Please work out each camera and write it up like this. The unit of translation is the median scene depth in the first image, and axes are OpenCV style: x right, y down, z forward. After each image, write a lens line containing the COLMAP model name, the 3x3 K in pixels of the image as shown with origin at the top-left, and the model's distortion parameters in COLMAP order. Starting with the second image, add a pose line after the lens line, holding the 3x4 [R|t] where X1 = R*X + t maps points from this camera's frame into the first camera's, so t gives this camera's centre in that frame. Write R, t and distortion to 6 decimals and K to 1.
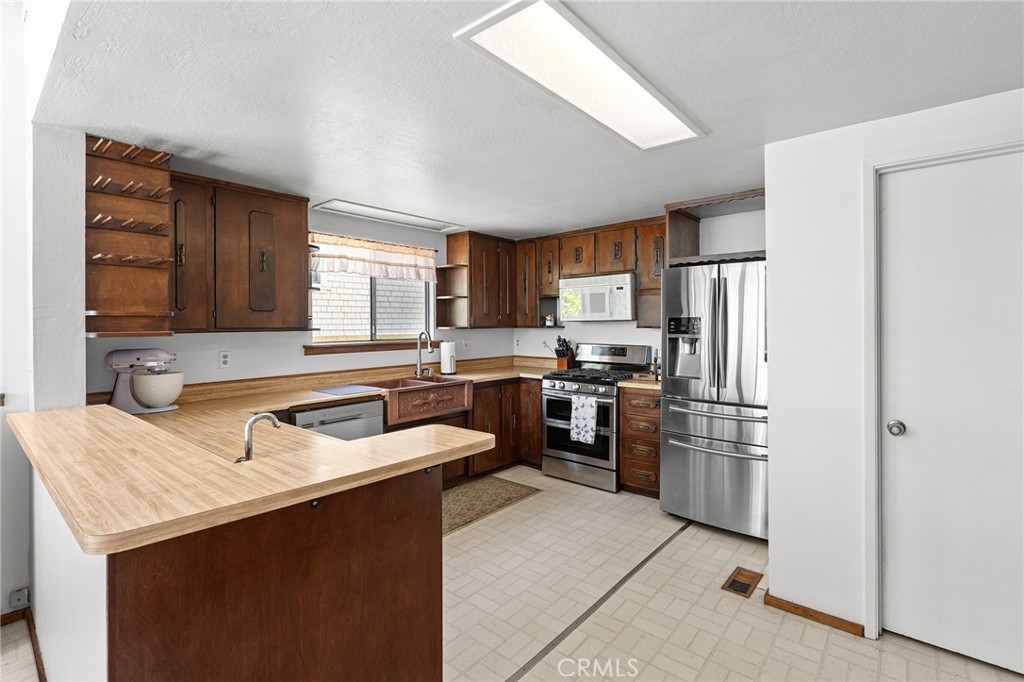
lens RADIAL K [[451.7, 0, 523.3], [0, 451.7, 326.5], [0, 0, 1]] dist [-0.007267, 0.000394]
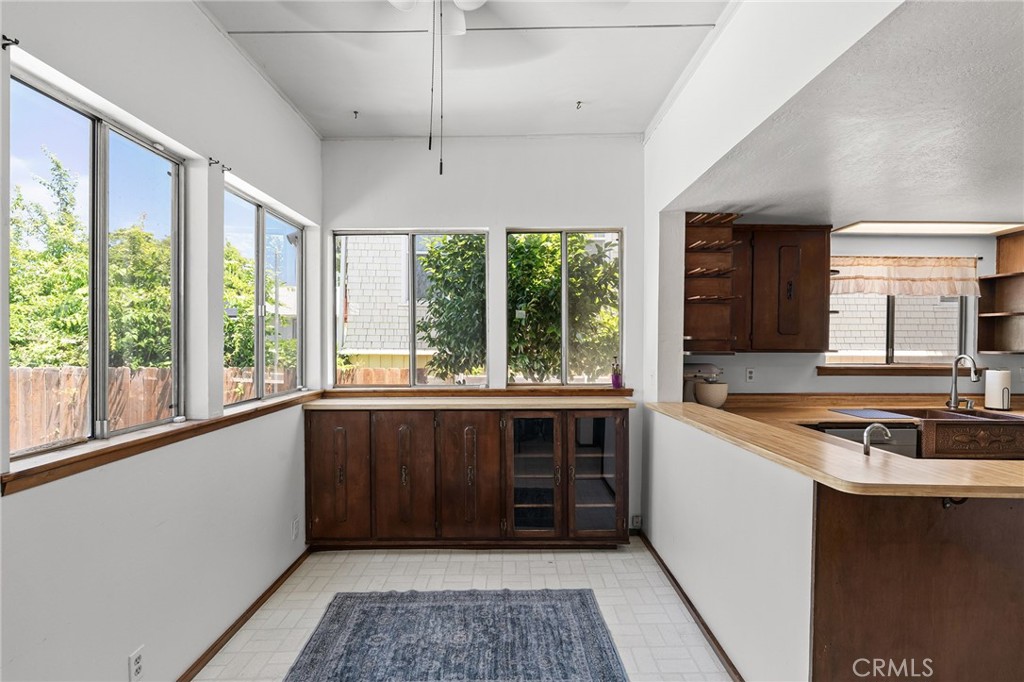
lens RADIAL K [[483.4, 0, 512.3], [0, 483.4, 347.9], [0, 0, 1]] dist [-0.011529, 0.000081]
pose [[0.647331, 0.022230, -0.761885, -0.092428], [-0.012967, 0.999751, 0.018152, -0.010929], [0.762099, -0.001871, 0.647458, -0.250839]]
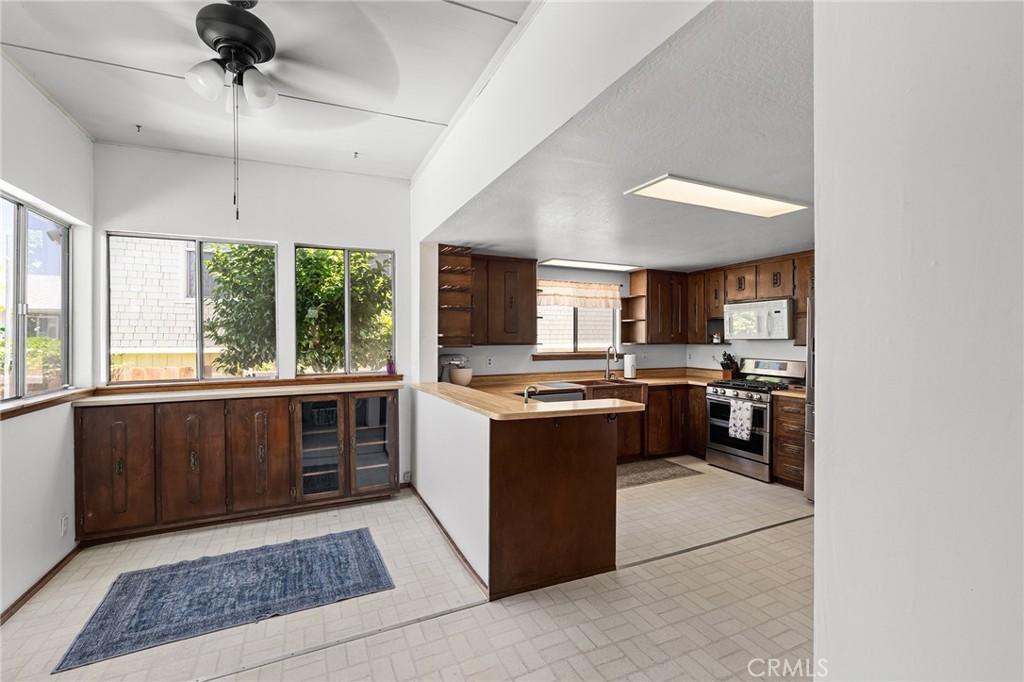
lens RADIAL K [[451.7, 0, 515.9], [0, 451.7, 338.8], [0, 0, 1]] dist [-0.007267, 0.000394]
pose [[0.906907, 0.007366, -0.421267, 0.101957], [-0.008128, 0.999967, -0.000013, -0.010235], [0.421253, 0.003436, 0.906937, -0.393161]]
